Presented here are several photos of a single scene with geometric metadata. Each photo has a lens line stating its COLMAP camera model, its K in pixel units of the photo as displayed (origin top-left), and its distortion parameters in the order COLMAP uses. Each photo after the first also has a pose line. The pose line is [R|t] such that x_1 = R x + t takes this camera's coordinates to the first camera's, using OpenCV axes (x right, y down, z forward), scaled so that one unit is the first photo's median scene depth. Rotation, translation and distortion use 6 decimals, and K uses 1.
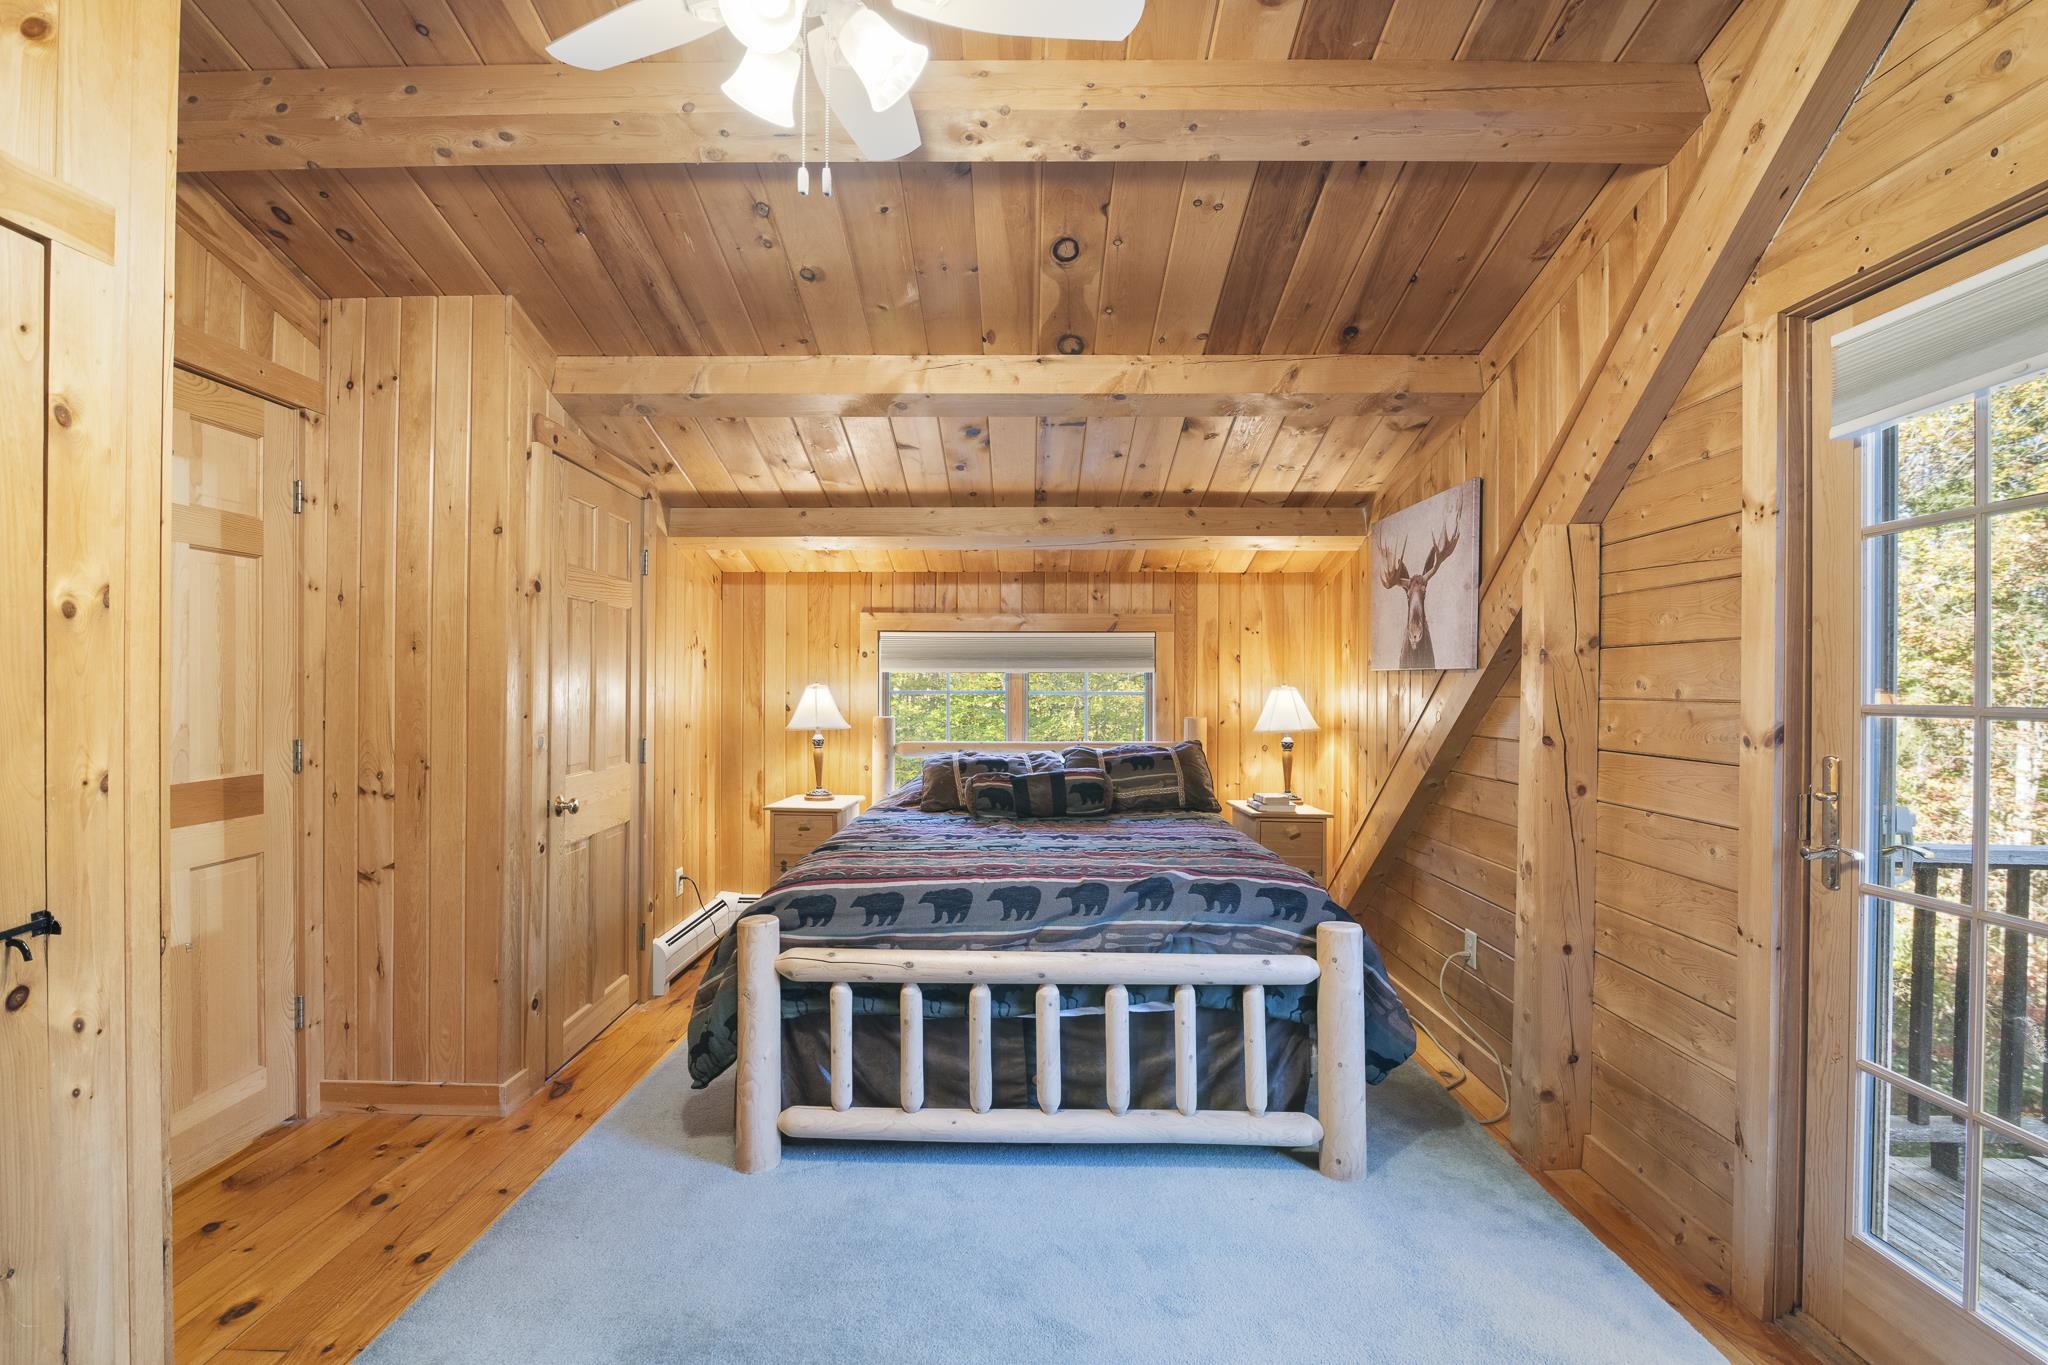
lens RADIAL K [[941.4, 0, 1017.1], [0, 941.4, 685.7], [0, 0, 1]] dist [-0.021601, 0.001906]
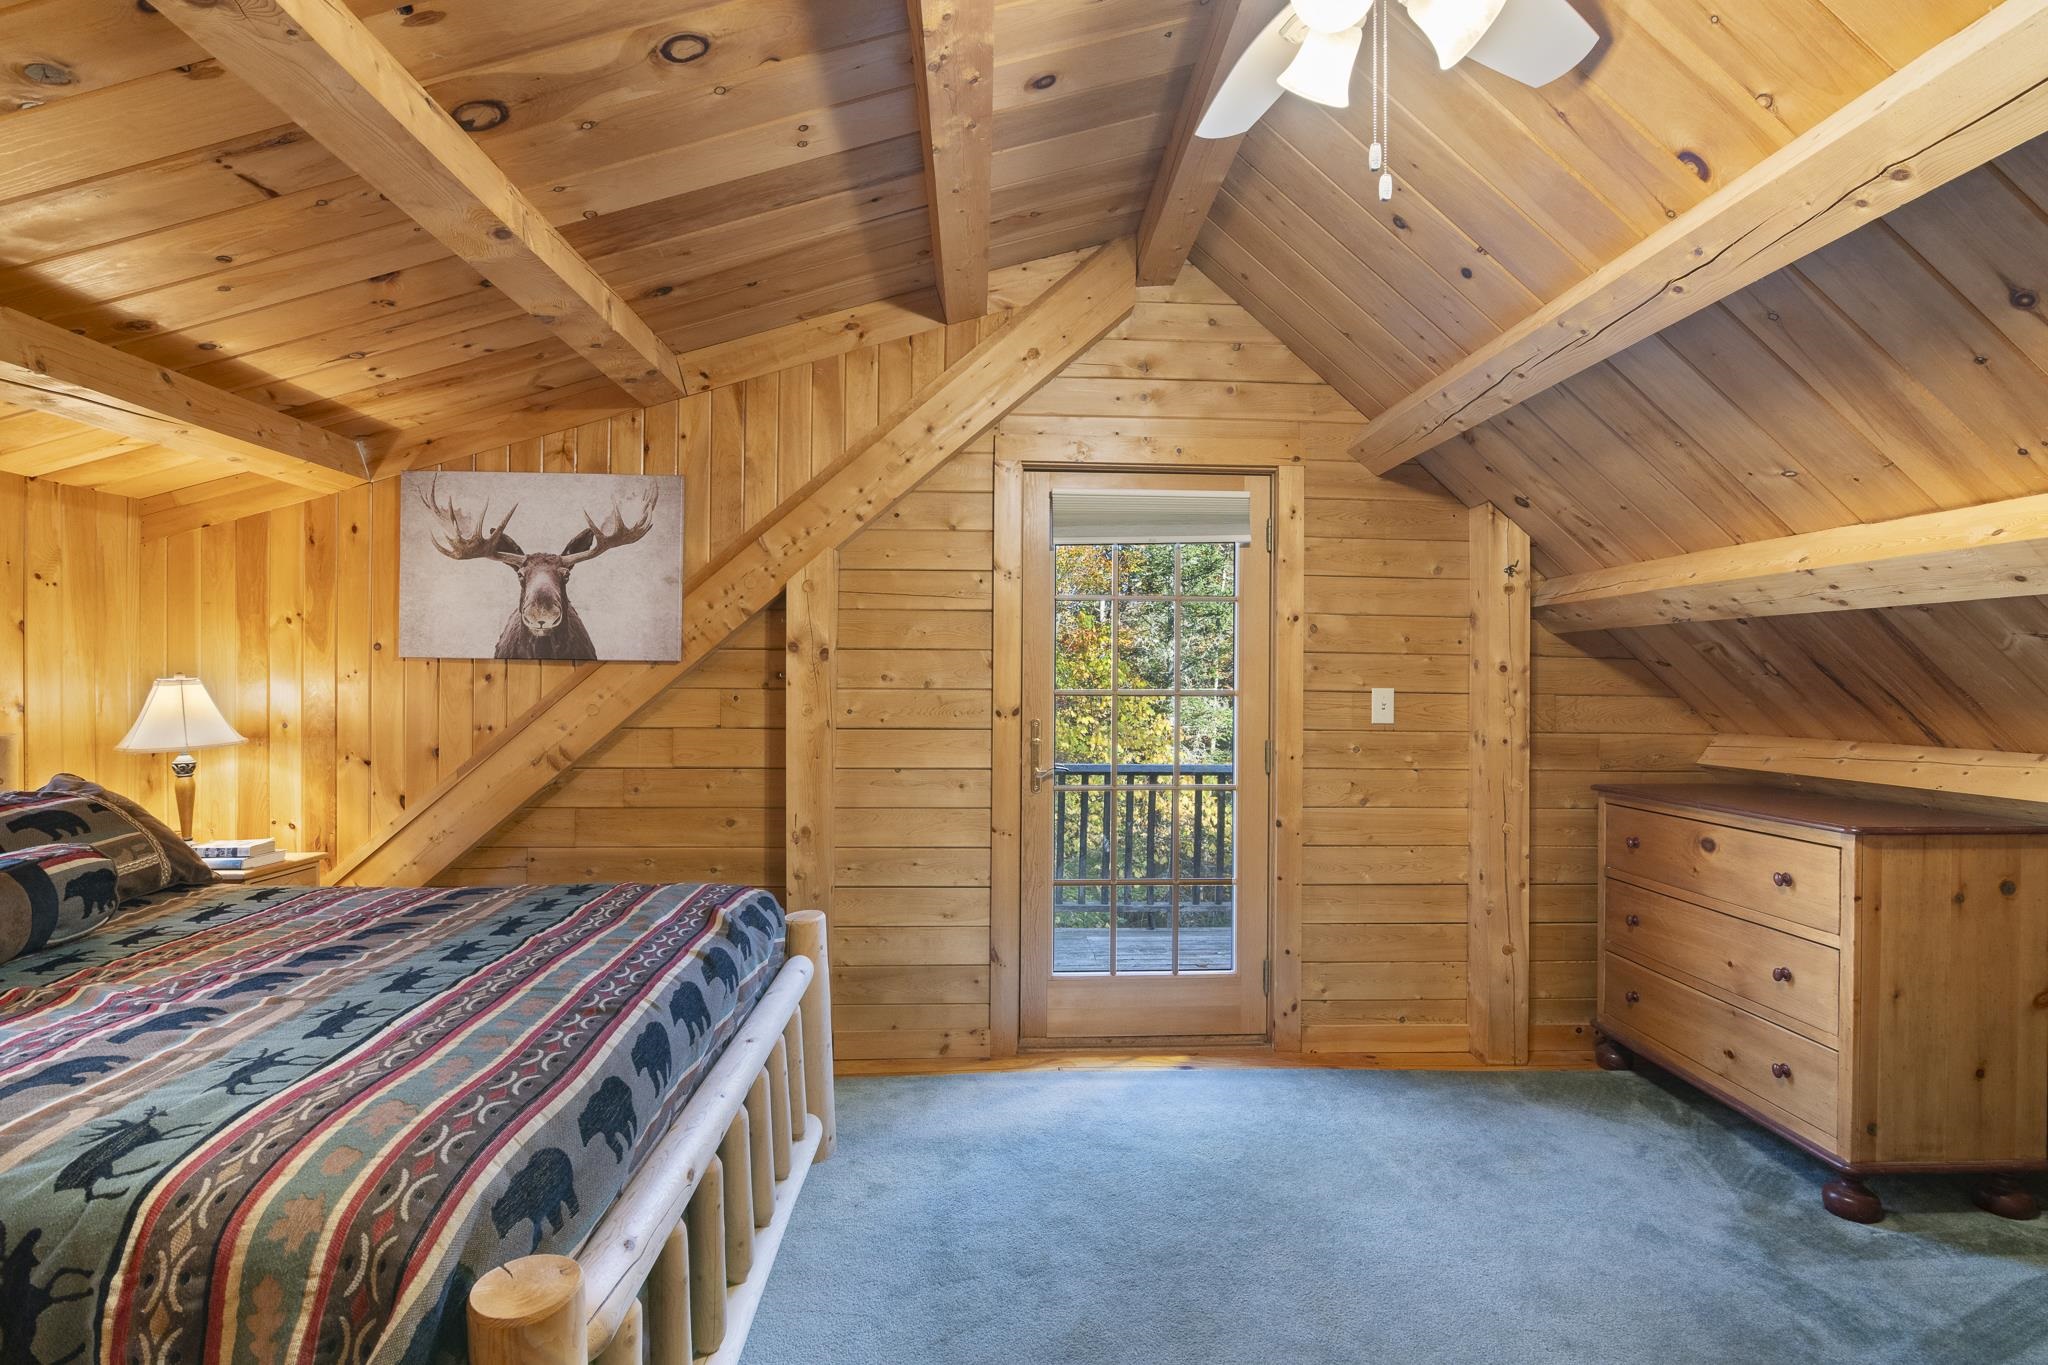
lens RADIAL K [[941.4, 0, 1019.1], [0, 941.4, 681.3], [0, 0, 1]] dist [-0.021601, 0.001906]
pose [[-0.062640, -0.005216, 0.998023, -0.492194], [-0.004678, 0.999977, 0.004933, -0.002661], [-0.998025, -0.004360, -0.062663, 0.602697]]
